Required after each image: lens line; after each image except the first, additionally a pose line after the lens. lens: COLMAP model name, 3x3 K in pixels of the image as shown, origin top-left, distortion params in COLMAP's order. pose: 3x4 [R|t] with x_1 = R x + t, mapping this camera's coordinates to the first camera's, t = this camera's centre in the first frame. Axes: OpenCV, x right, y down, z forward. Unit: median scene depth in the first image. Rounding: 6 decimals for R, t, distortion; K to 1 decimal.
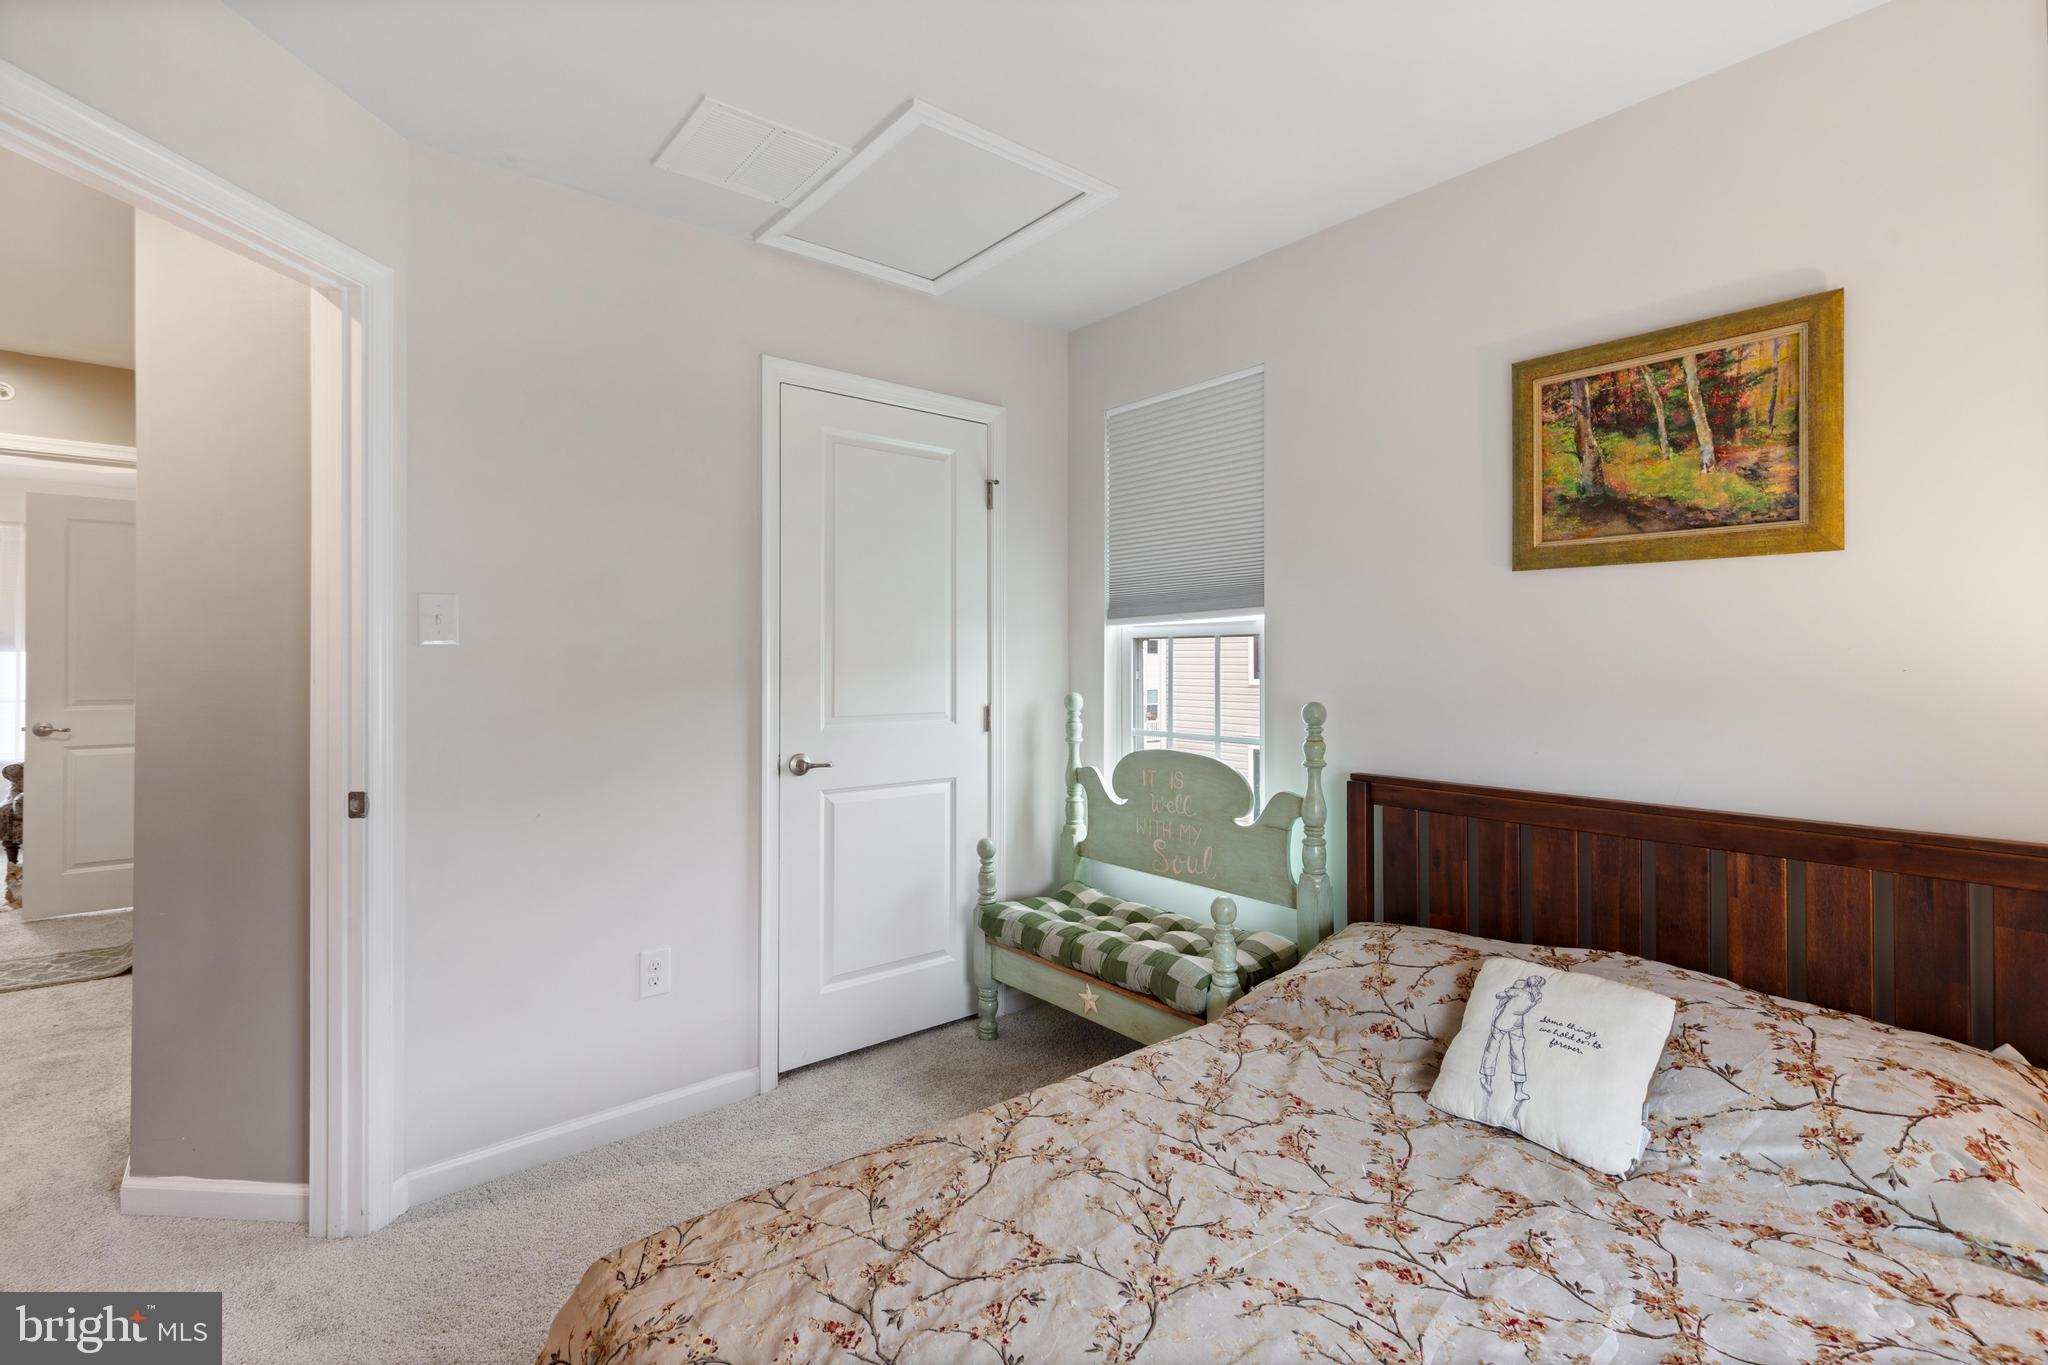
lens RADIAL K [[930.0, 0, 1027.5], [0, 930.0, 663.0], [0, 0, 1]] dist [0.006739, -0.001989]
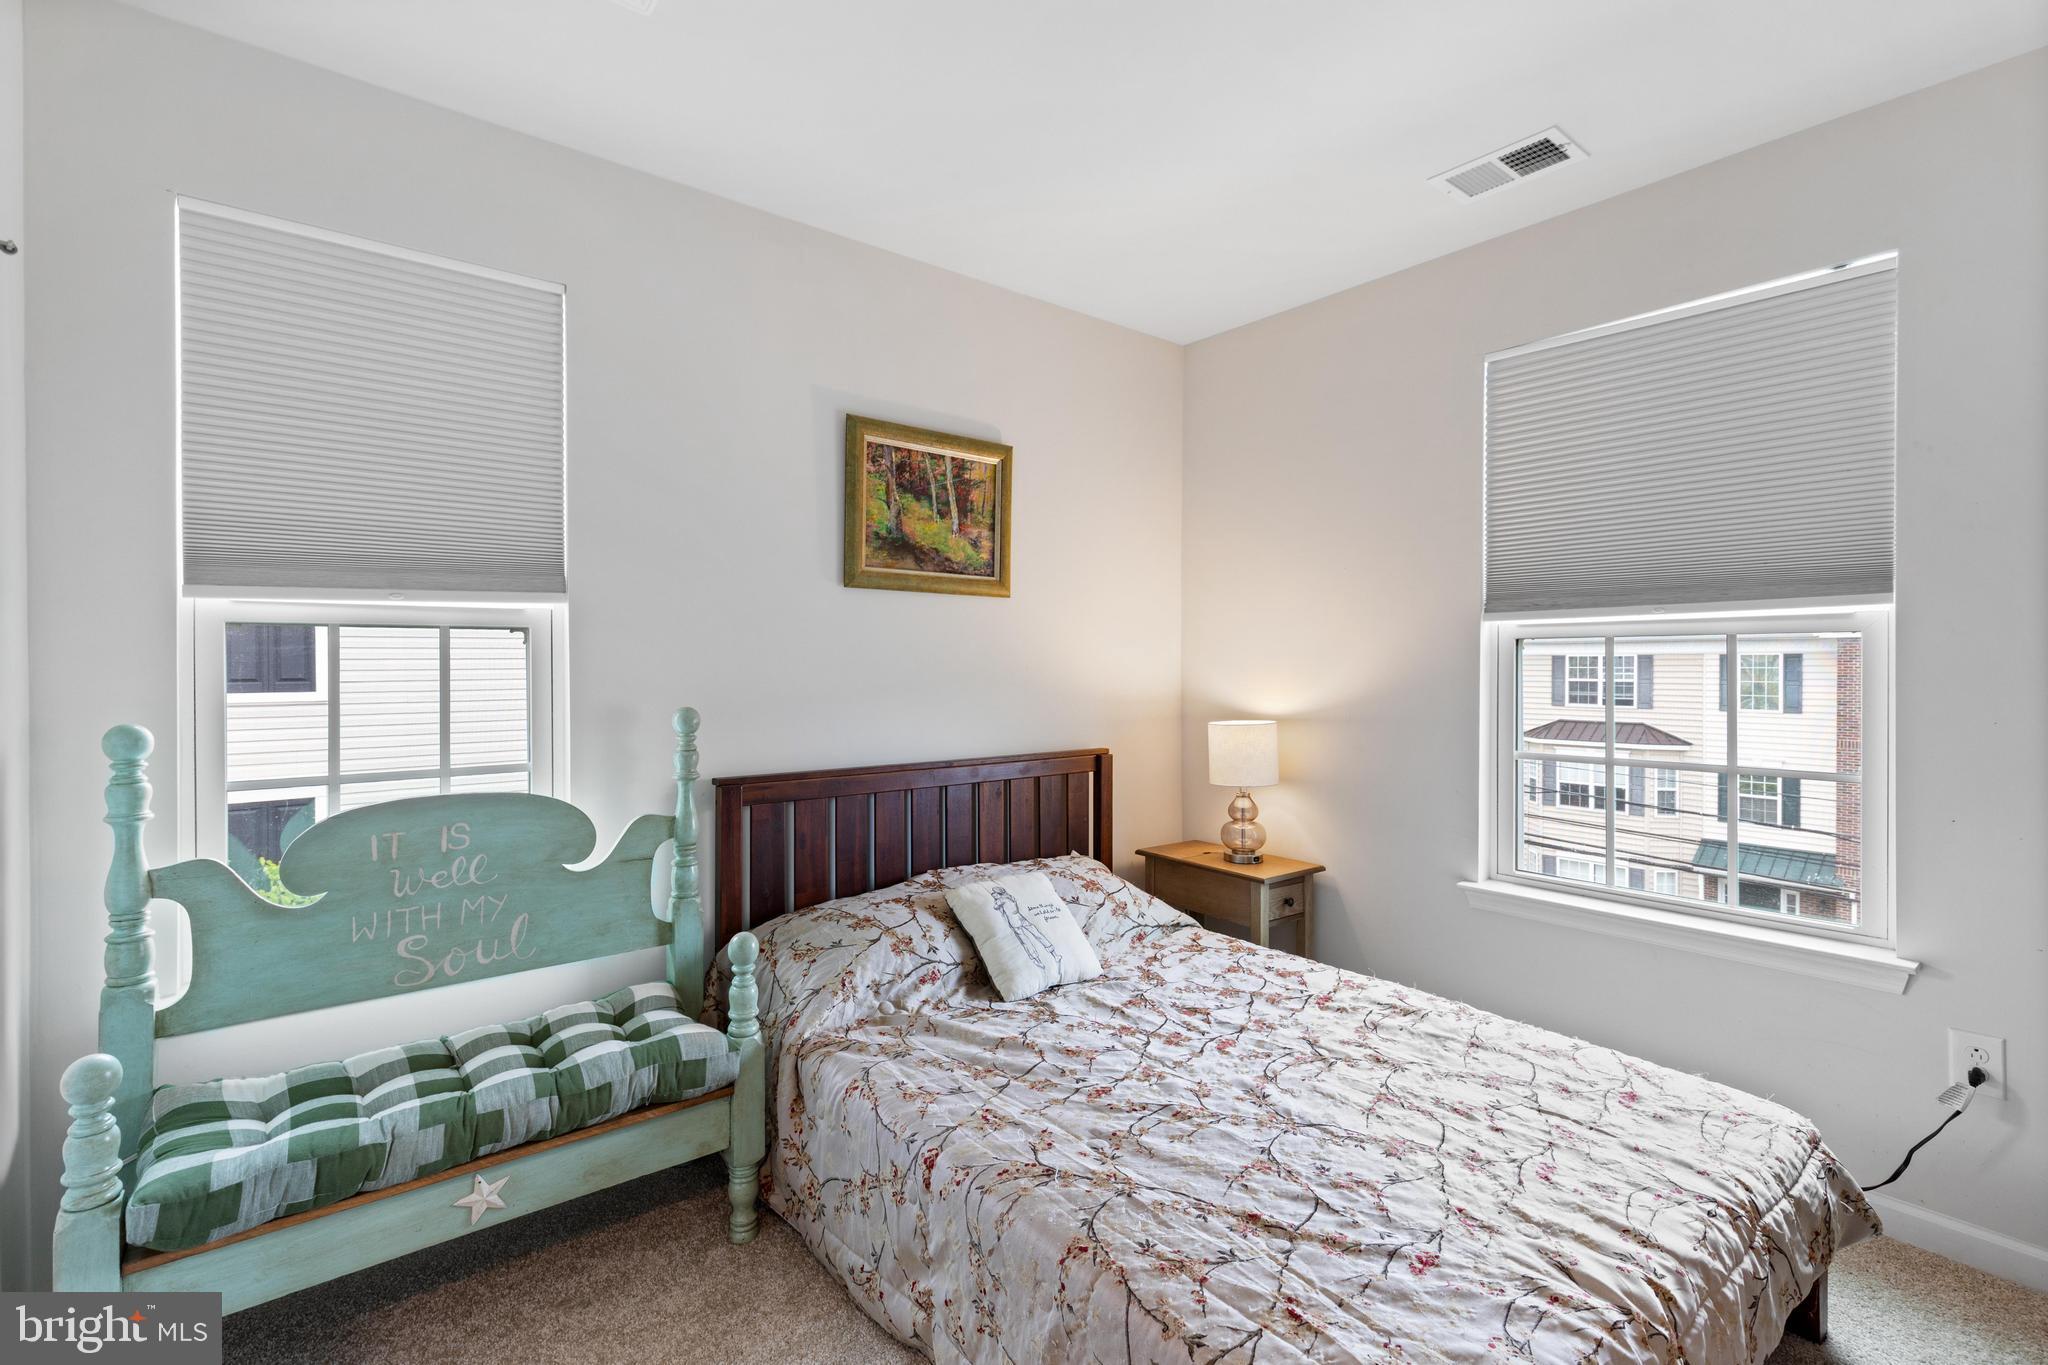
lens RADIAL K [[930.0, 0, 1028.0], [0, 930.0, 677.1], [0, 0, 1]] dist [0.006739, -0.001989]
pose [[0.010532, -0.016084, 0.999815, -0.741561], [0.002726, 0.999867, 0.016056, -0.001283], [-0.999941, 0.002557, 0.010574, 0.824726]]
